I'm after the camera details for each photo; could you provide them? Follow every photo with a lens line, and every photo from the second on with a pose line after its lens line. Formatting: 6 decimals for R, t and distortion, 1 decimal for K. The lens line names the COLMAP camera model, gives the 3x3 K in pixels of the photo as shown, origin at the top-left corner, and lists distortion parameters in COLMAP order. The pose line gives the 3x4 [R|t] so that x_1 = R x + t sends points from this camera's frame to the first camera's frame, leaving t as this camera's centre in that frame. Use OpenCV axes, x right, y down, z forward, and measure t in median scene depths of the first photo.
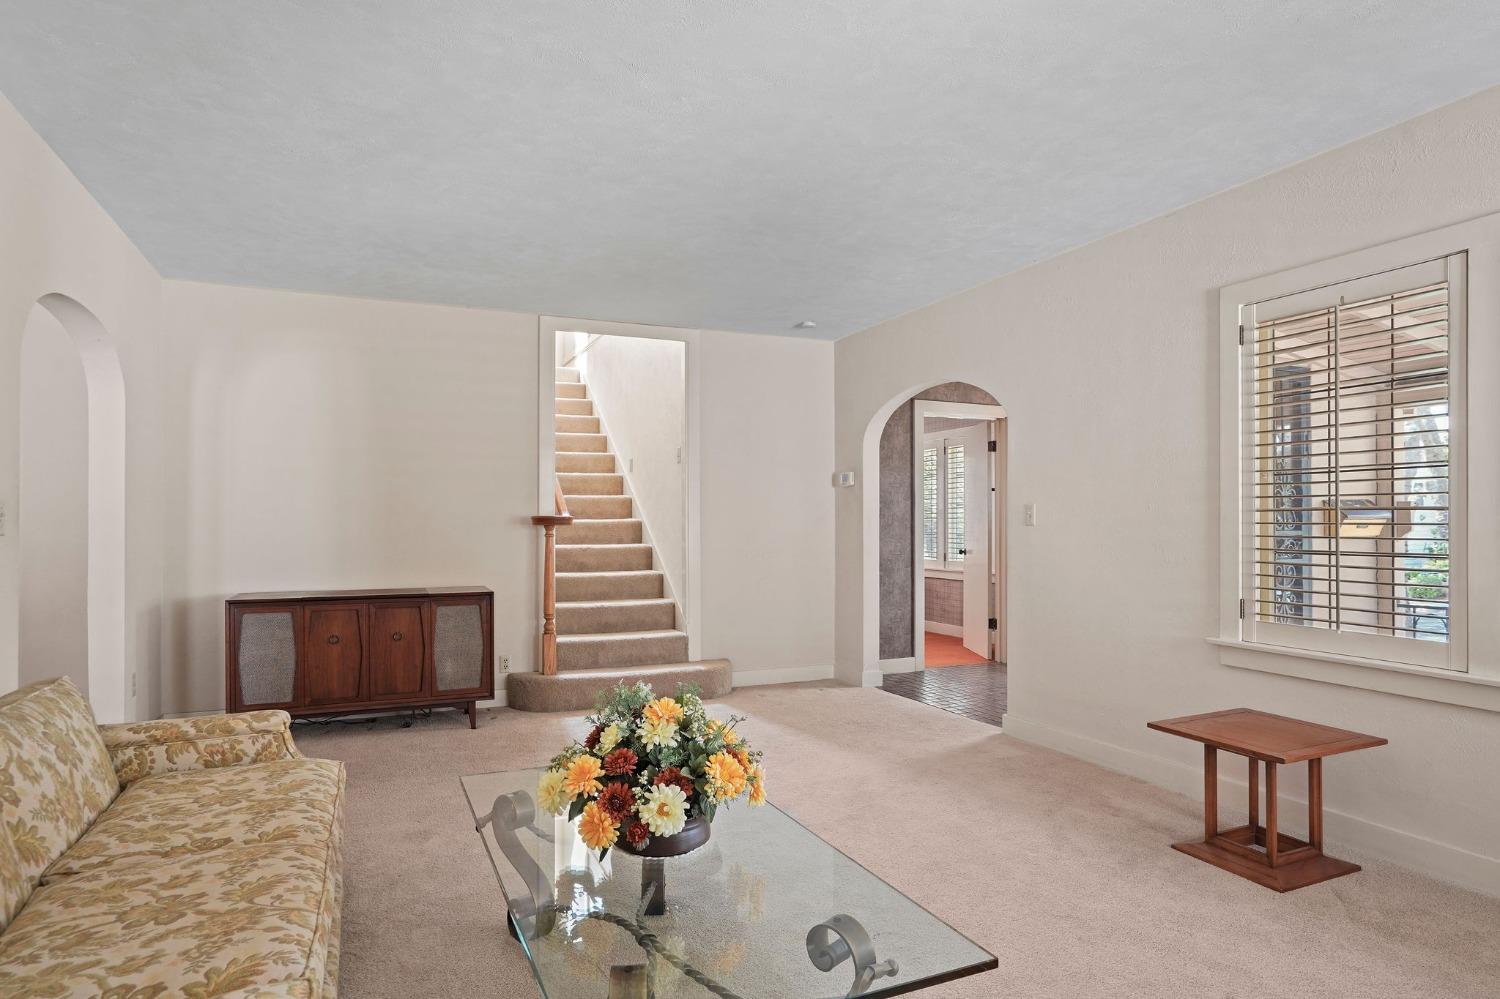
lens RADIAL K [[883.0, 0, 754.7], [0, 883.0, 509.7], [0, 0, 1]] dist [-0.001251, -0.000131]
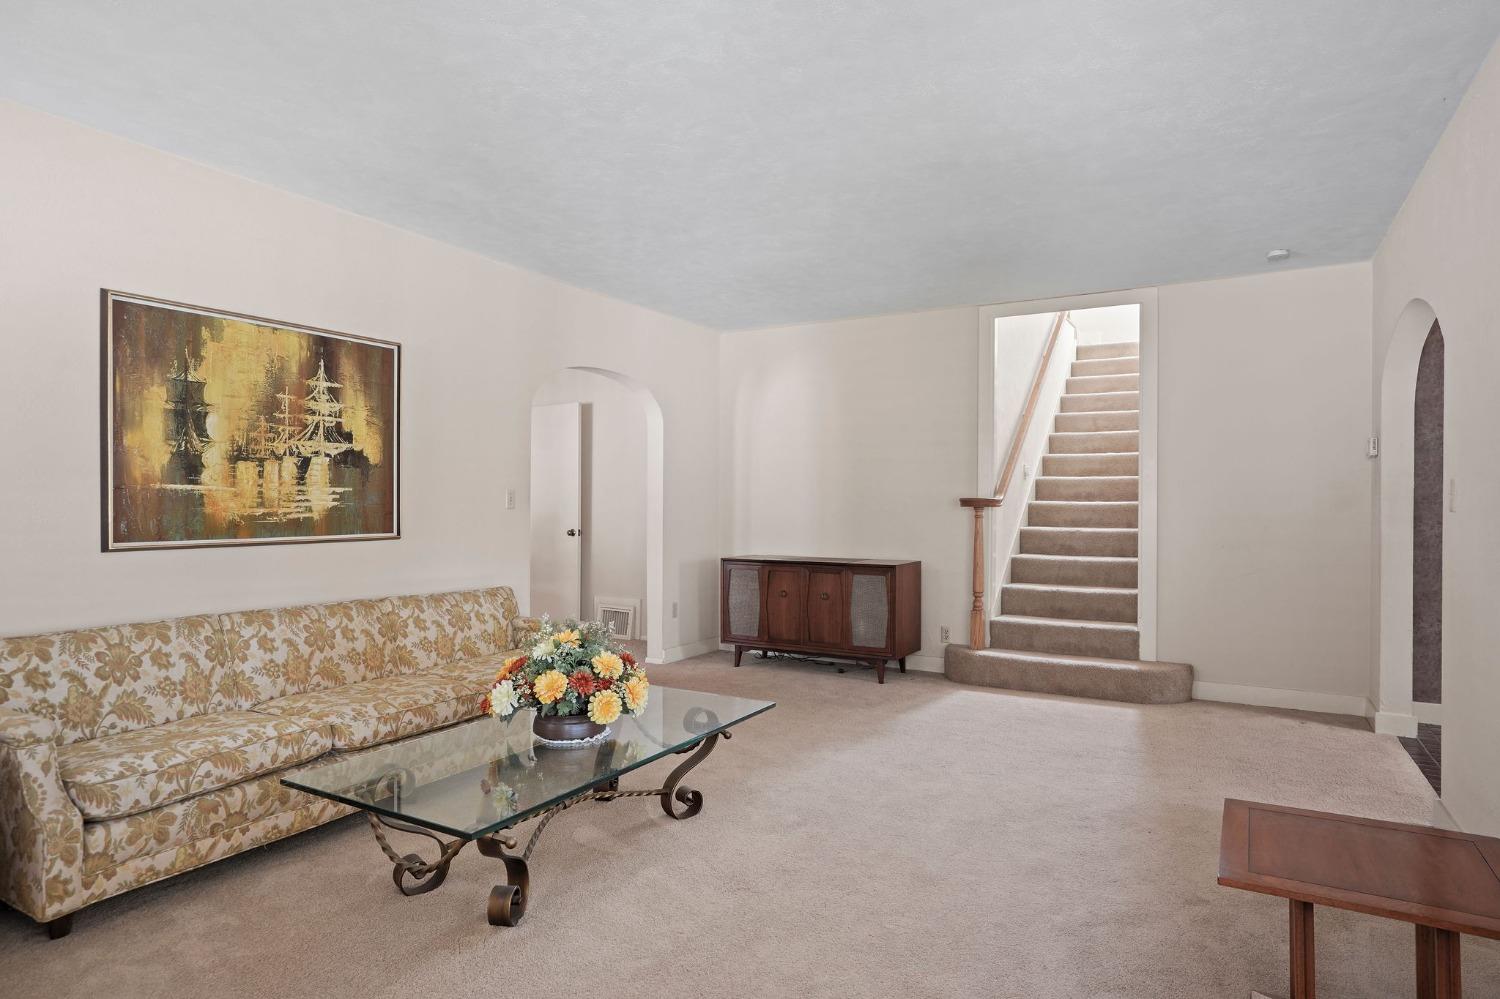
lens RADIAL K [[883.0, 0, 757.5], [0, 883.0, 498.1], [0, 0, 1]] dist [-0.001251, -0.000131]
pose [[0.589983, 0.000311, -0.807416, 0.516293], [0.007640, 0.999953, 0.005968, -0.001339], [0.807380, -0.009690, 0.589953, 0.194060]]
